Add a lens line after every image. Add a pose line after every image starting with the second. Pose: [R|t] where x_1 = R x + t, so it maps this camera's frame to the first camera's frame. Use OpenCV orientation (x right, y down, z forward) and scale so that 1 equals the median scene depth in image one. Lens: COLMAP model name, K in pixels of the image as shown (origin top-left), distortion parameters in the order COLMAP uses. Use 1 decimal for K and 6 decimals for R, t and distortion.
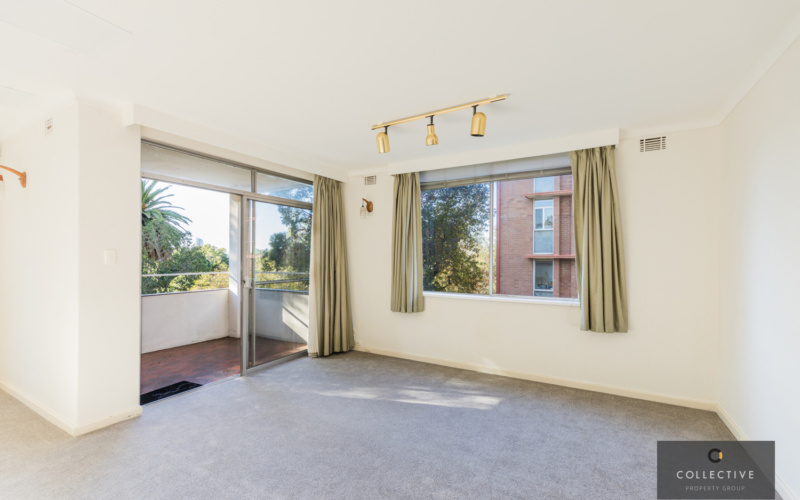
lens RADIAL K [[348.5, 0, 400.0], [0, 348.5, 255.5], [0, 0, 1]] dist [0.000613, 0.000249]
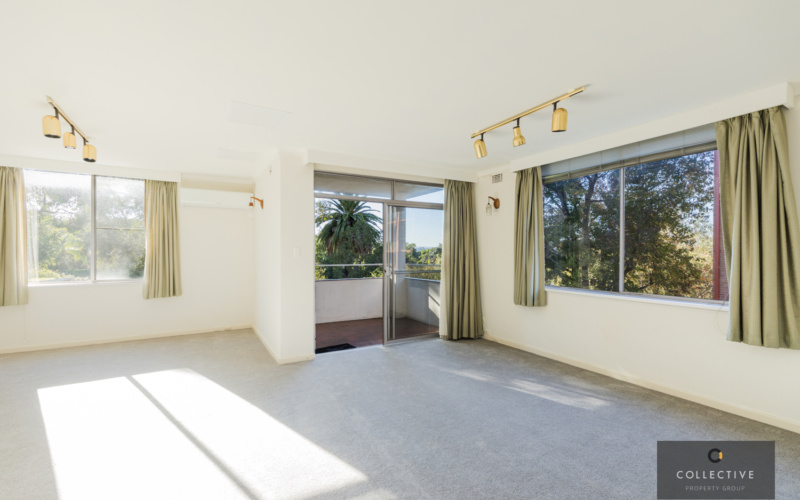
lens RADIAL K [[351.3, 0, 400.0], [0, 351.3, 250.0], [0, 0, 1]] dist [0.000501, 0.000011]
pose [[0.869495, -0.004874, -0.493918, 0.200795], [0.005176, 0.999986, -0.000757, -0.000478], [0.493915, -0.001898, 0.869508, -0.072104]]
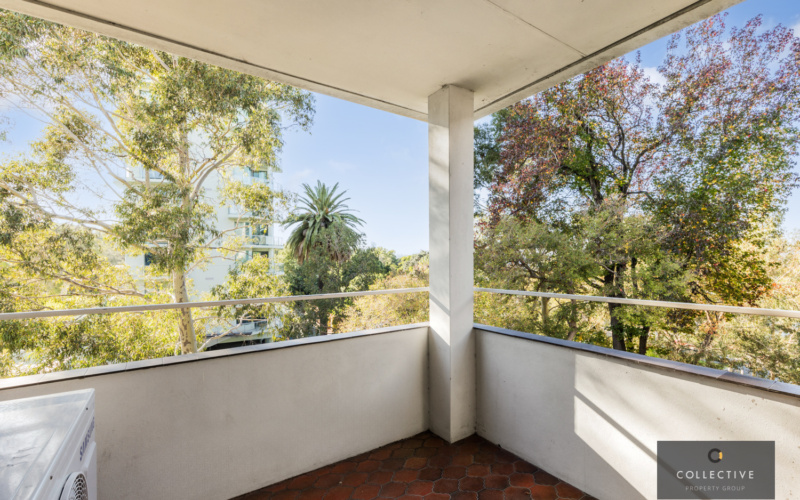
lens RADIAL K [[348.5, 0, 400.0], [0, 348.5, 255.5], [0, 0, 1]] dist [0.000613, 0.000249]
pose [[0.901871, -0.014334, -0.431768, -0.445013], [0.013921, 0.999895, -0.004117, 0.006584], [0.431781, -0.002297, 0.901975, 0.772931]]
